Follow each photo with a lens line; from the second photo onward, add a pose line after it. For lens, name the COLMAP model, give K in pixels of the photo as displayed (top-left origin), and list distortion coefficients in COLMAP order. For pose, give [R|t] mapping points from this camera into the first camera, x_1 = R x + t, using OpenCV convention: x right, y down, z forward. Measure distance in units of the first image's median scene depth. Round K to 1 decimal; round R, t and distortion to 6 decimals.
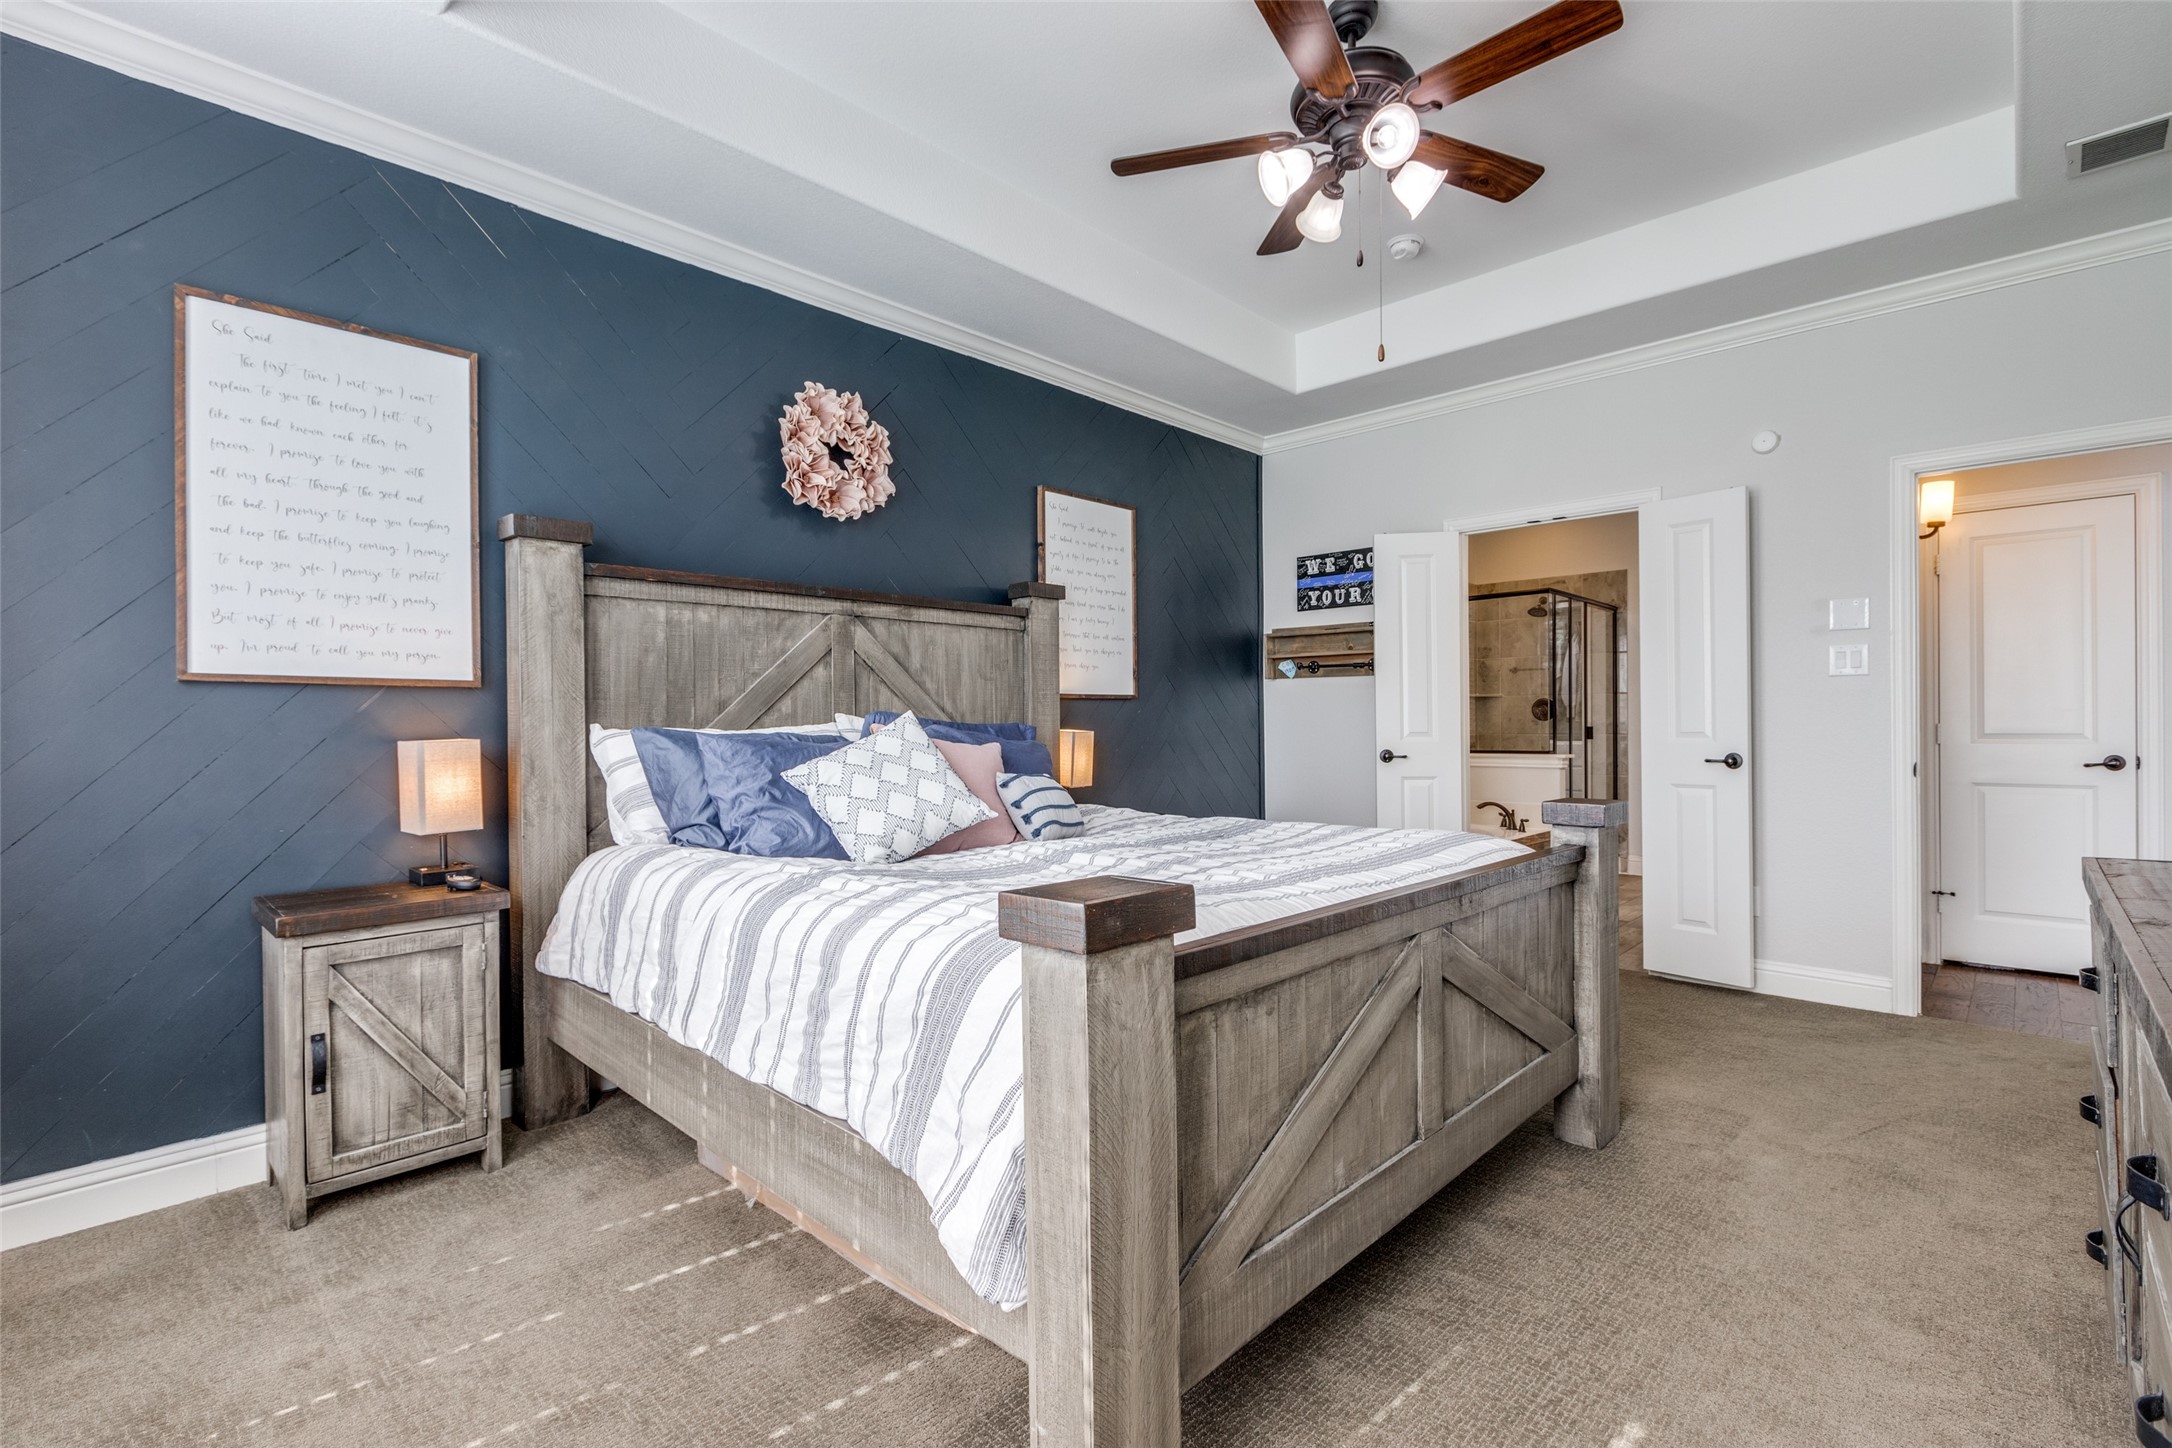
lens RADIAL K [[1018.5, 0, 1077.4], [0, 1018.5, 729.4], [0, 0, 1]] dist [-0.000823, -0.000204]
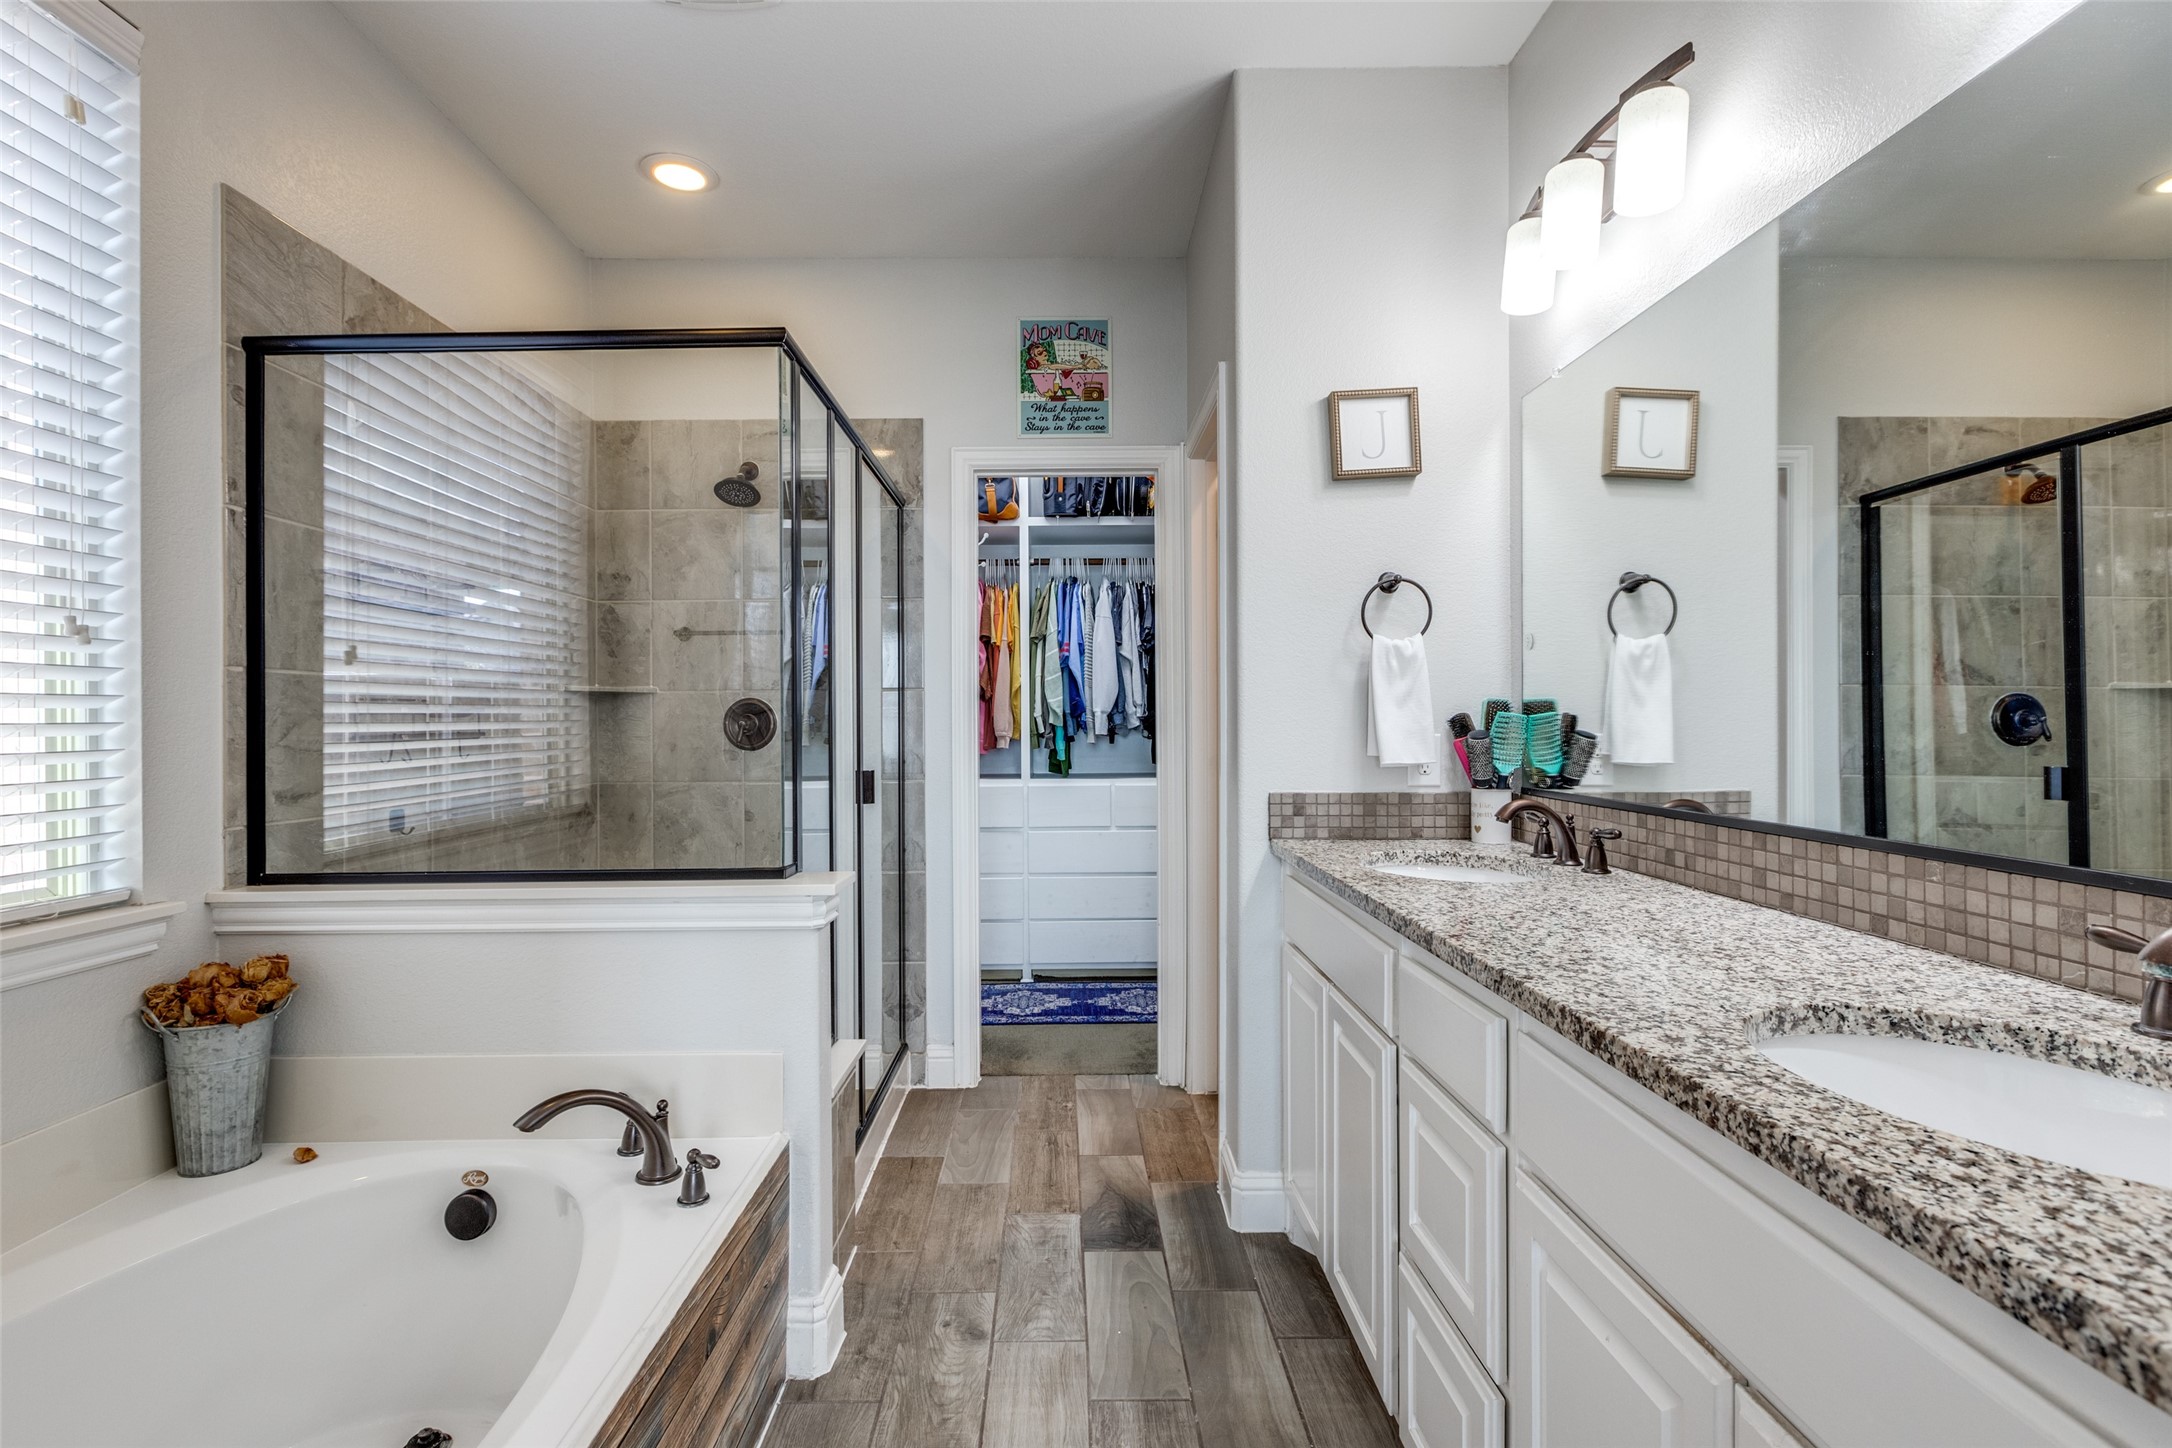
lens RADIAL K [[1018.5, 0, 1077.4], [0, 1018.5, 729.4], [0, 0, 1]] dist [-0.000823, -0.000204]
pose [[0.723597, 0.004626, 0.690207, 0.257242], [0.001408, 0.999966, -0.008178, -0.013845], [-0.690221, 0.006890, 0.723566, 0.585084]]
